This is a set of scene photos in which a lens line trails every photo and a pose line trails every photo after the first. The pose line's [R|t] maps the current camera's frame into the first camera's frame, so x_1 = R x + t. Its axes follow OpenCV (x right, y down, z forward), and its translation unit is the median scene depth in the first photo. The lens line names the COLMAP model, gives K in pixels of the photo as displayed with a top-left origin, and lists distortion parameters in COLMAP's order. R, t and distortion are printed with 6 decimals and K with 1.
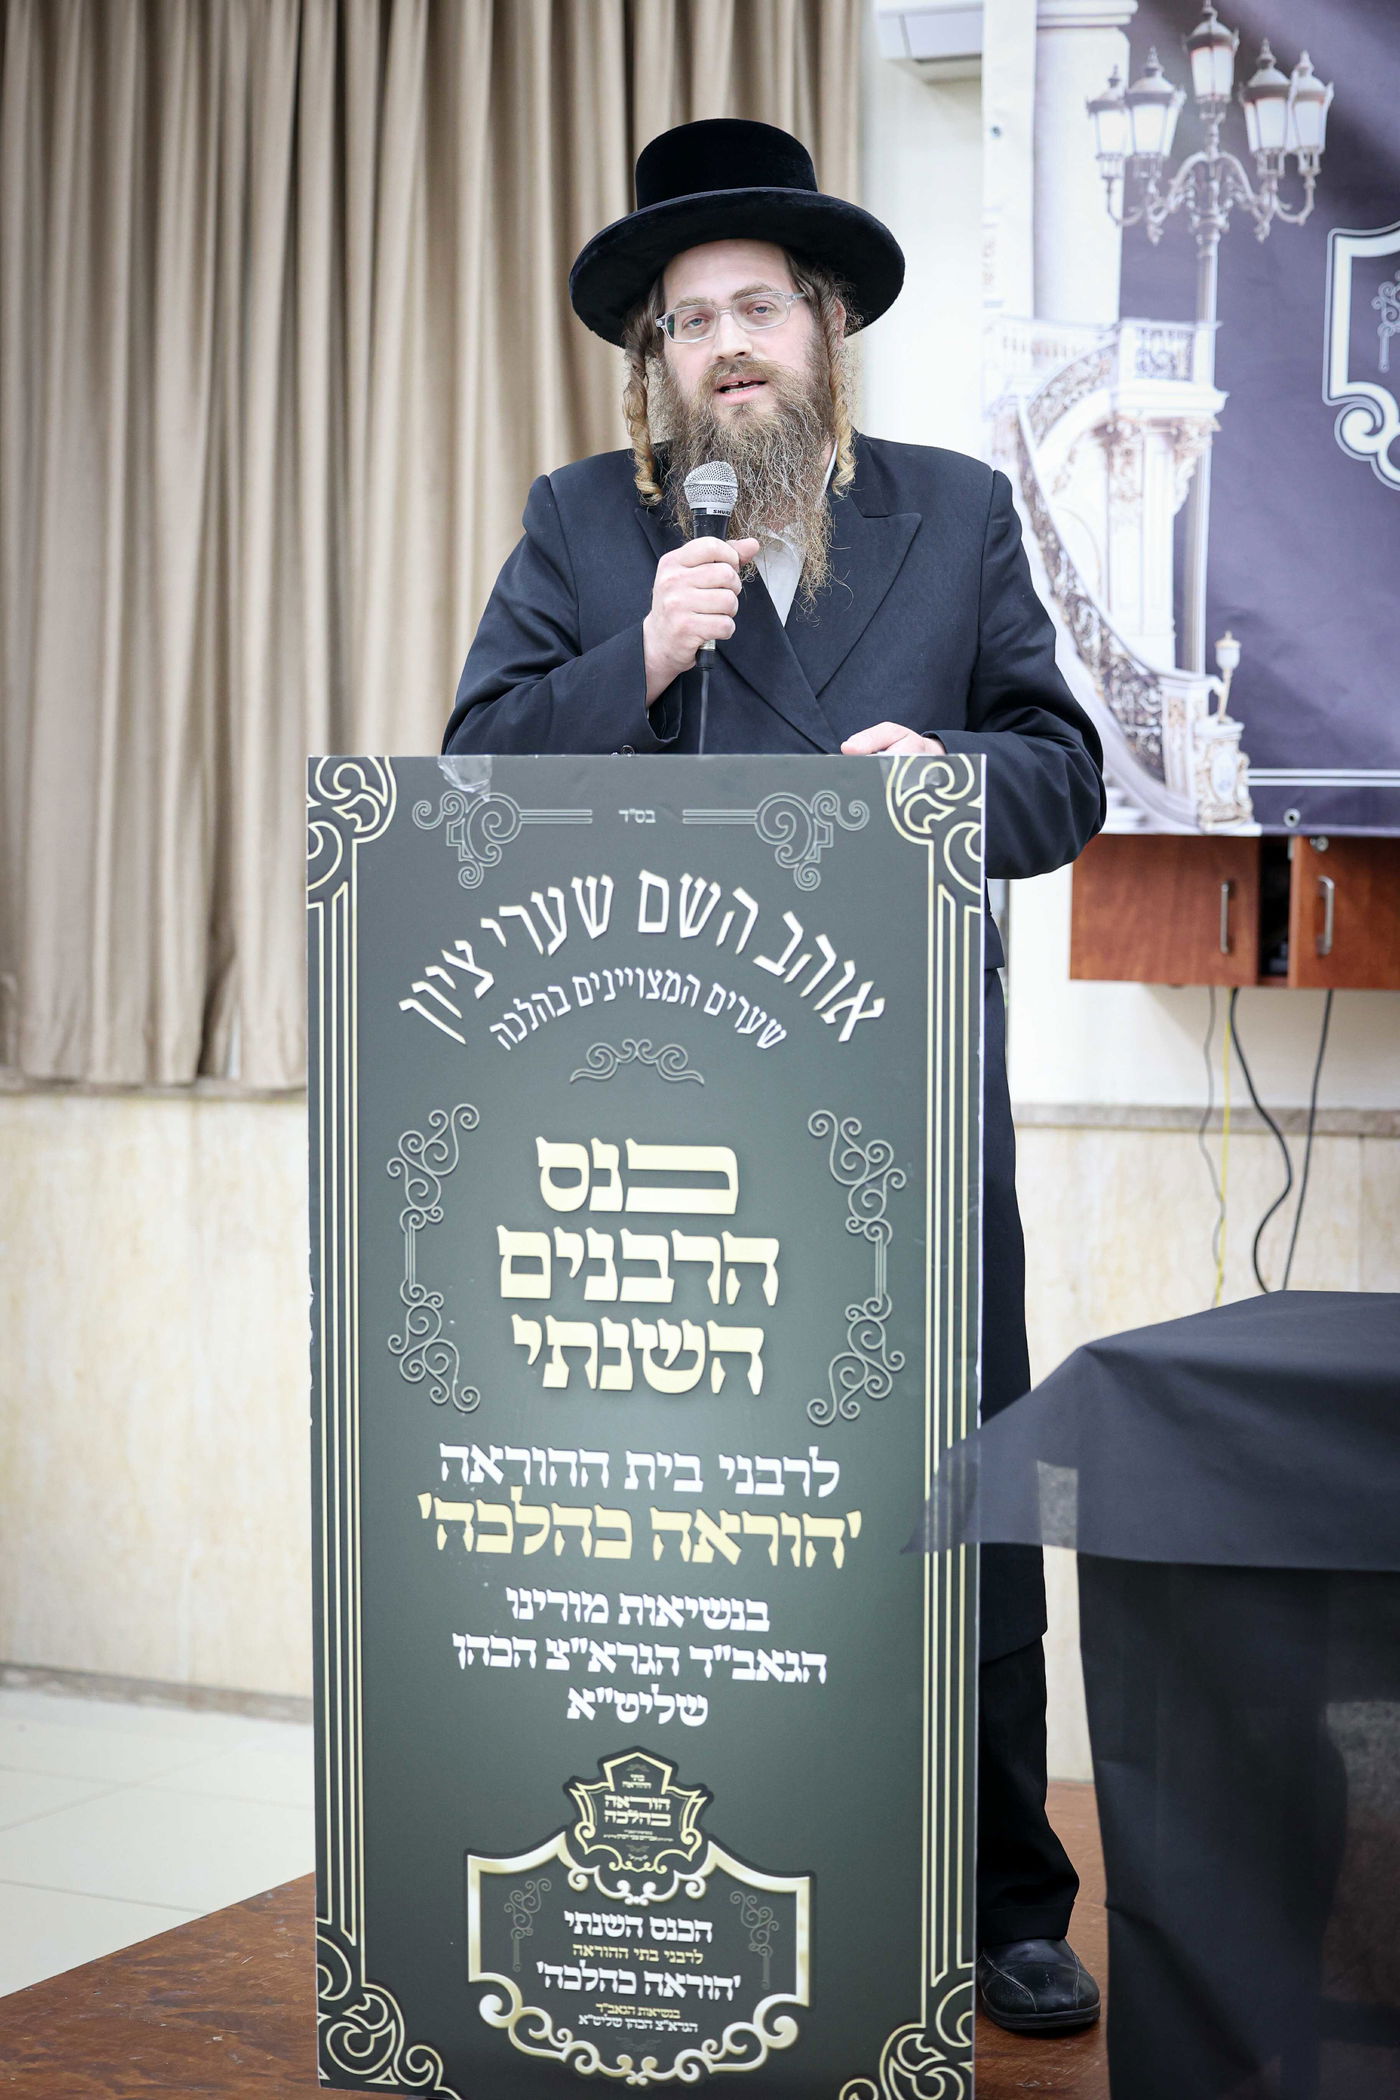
lens RADIAL K [[4143.2, 0, 700.0], [0, 4143.2, 1050.0], [0, 0, 1]] dist [-0.236245, 0.305576]
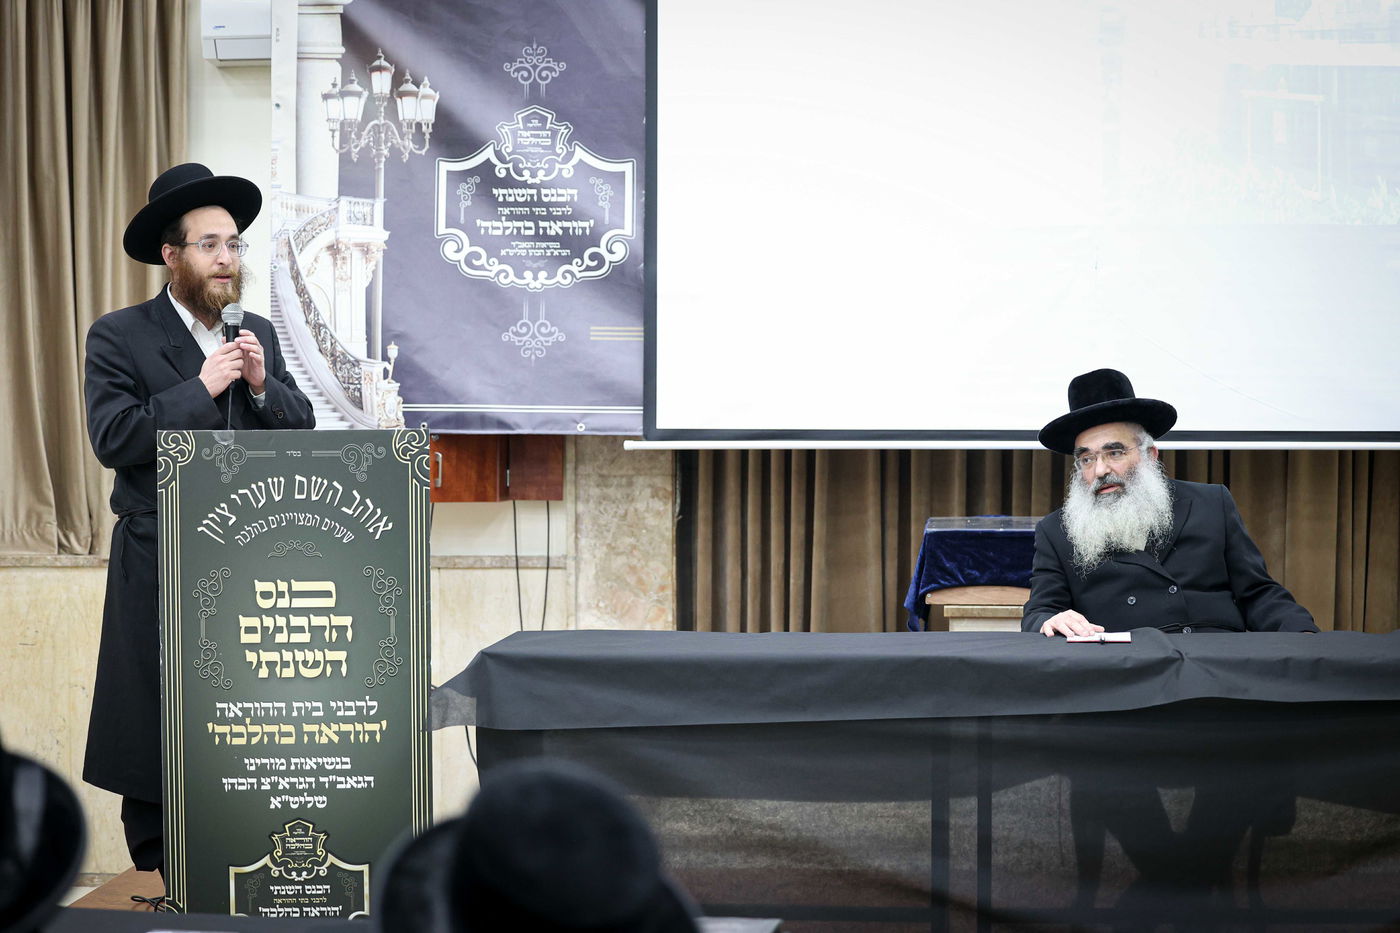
lens RADIAL K [[2762.1, 0, 700.0], [0, 2762.1, 466.5], [0, 0, 1]] dist [-0.236245, 0.305576]
pose [[0.933679, -0.018658, 0.357625, -0.384177], [0.023922, 0.999661, -0.010302, -0.024545], [-0.357311, 0.018174, 0.933808, -0.673138]]
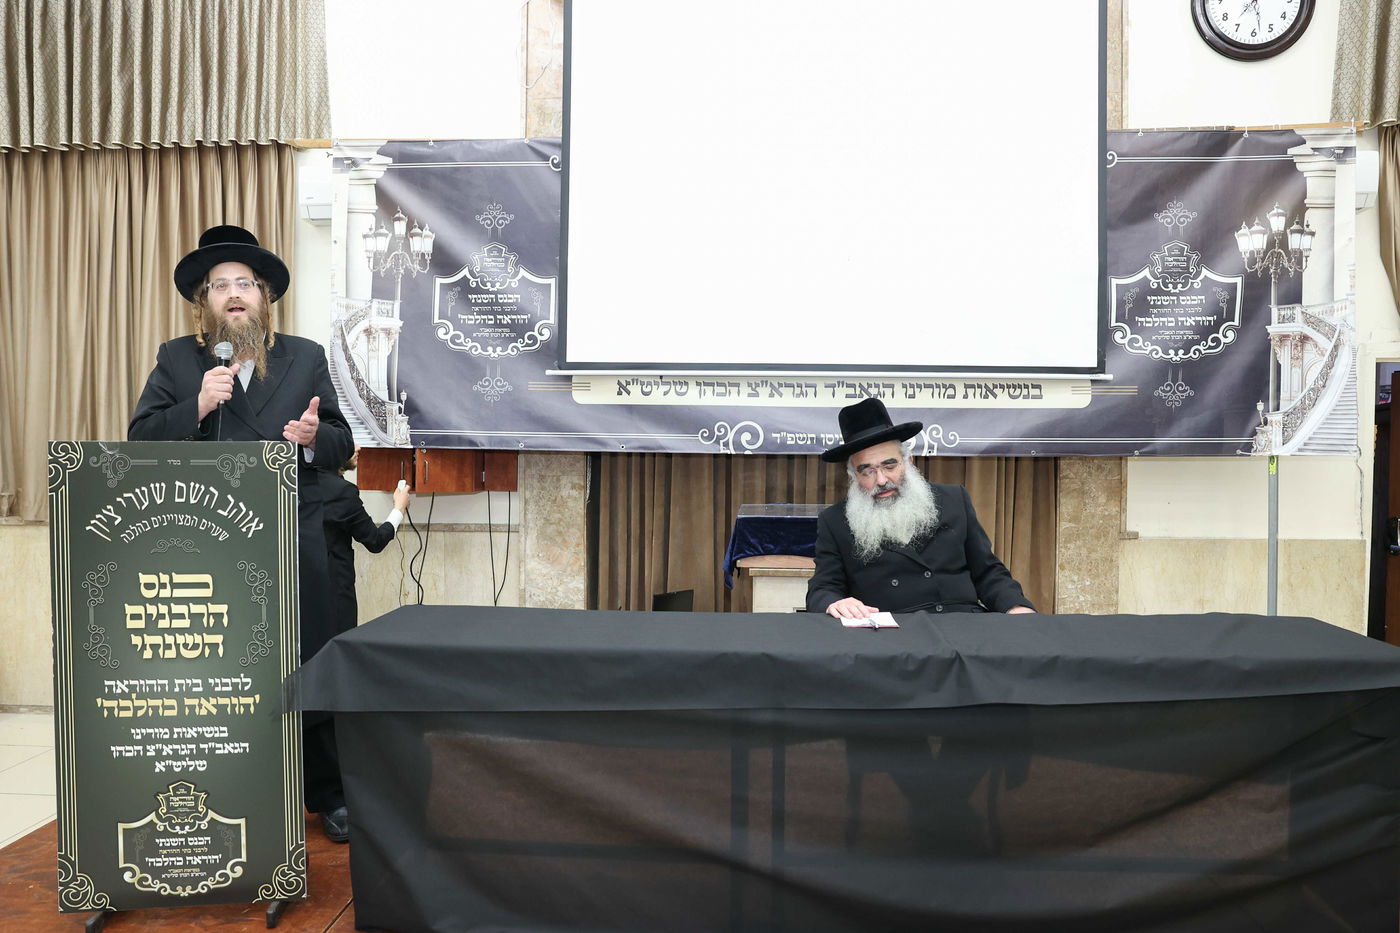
lens RADIAL K [[981.9, 0, 694.6], [0, 981.9, 463.2], [0, 0, 1]] dist [-0.107716, 0.093533]
pose [[0.924859, -0.011026, 0.380150, 0.066481], [0.016488, 0.999802, -0.011114, -0.041625], [-0.379952, 0.016547, 0.924858, 0.230244]]
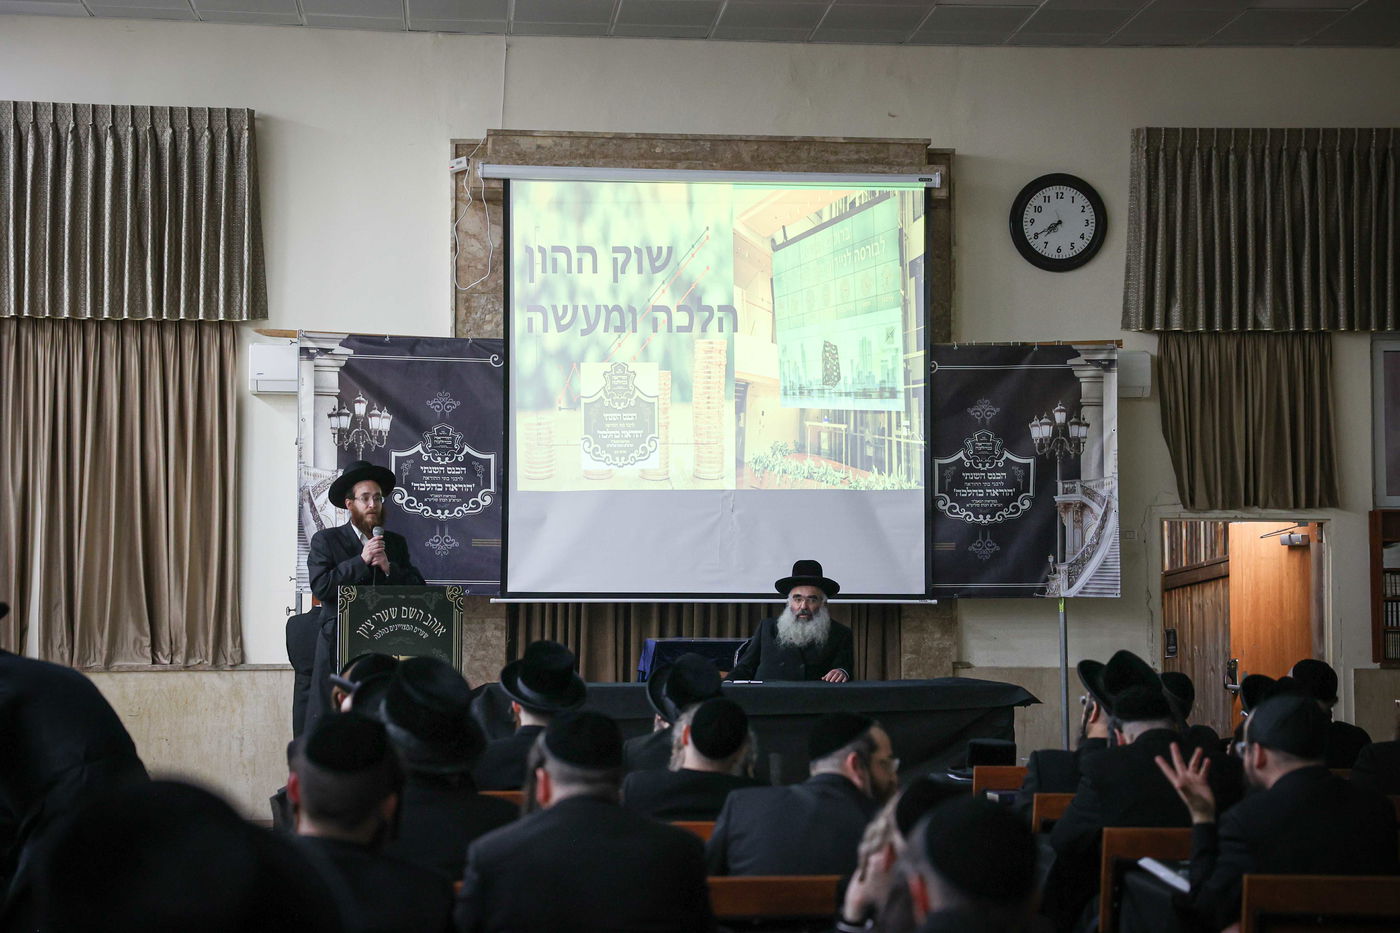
lens RADIAL K [[2392.9, 0, 700.0], [0, 2392.9, 466.5], [0, 0, 1]] dist [0.233607, 0.019096]
pose [[0.844707, 0.023740, 0.534703, -1.394855], [0.026025, 0.996012, -0.085336, 0.054854], [-0.534597, 0.085999, 0.840720, -1.933502]]
